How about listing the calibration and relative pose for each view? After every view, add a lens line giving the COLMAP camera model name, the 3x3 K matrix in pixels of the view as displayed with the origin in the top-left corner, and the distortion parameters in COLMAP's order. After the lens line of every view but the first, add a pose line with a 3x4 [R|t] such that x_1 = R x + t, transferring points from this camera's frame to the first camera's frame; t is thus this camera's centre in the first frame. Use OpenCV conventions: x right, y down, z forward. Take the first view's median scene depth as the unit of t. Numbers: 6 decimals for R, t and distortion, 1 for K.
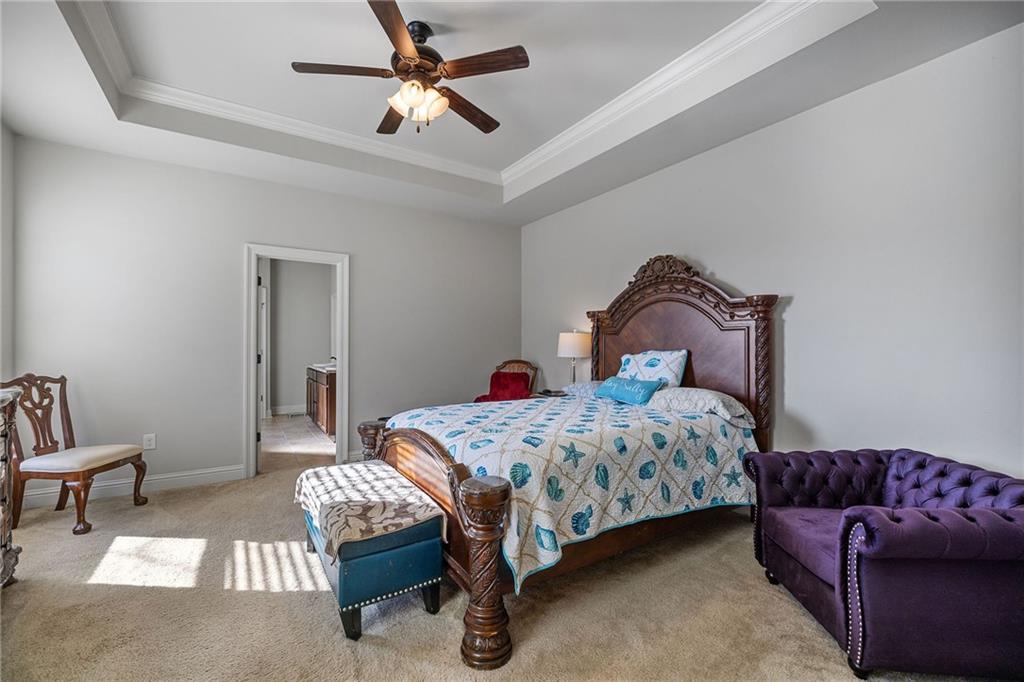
lens RADIAL K [[430.7, 0, 510.2], [0, 430.7, 344.1], [0, 0, 1]] dist [0.009059, 0.000371]
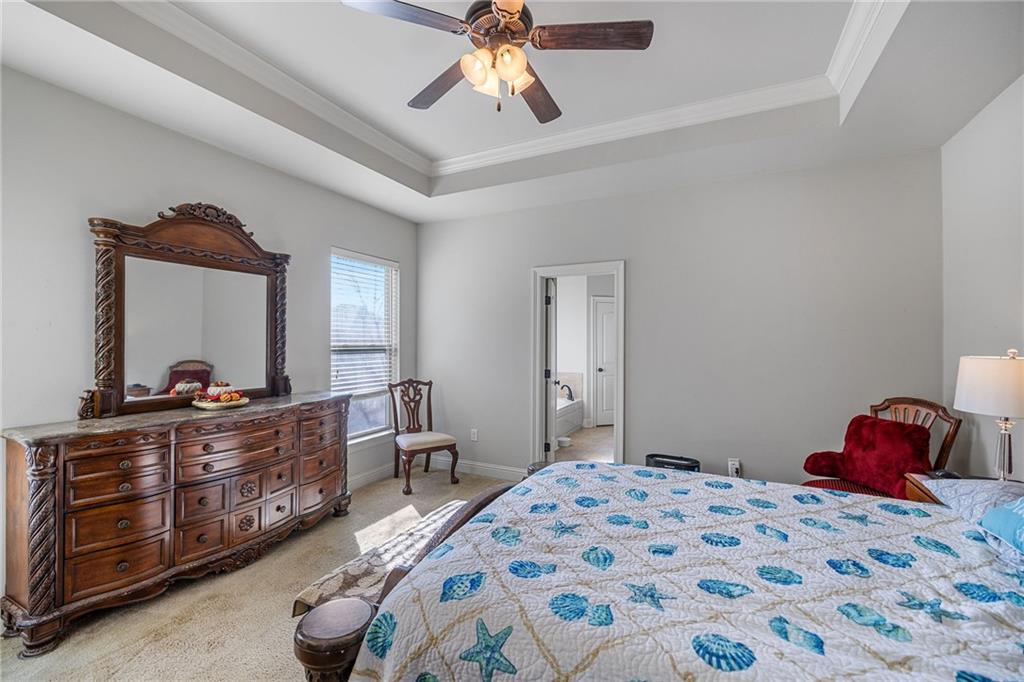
lens RADIAL K [[430.7, 0, 512.8], [0, 430.7, 340.1], [0, 0, 1]] dist [0.009059, 0.000371]
pose [[0.519895, -0.002251, -0.854227, 0.377588], [0.002521, 0.999996, -0.001101, -0.063924], [0.854226, -0.001581, 0.519899, 0.504252]]
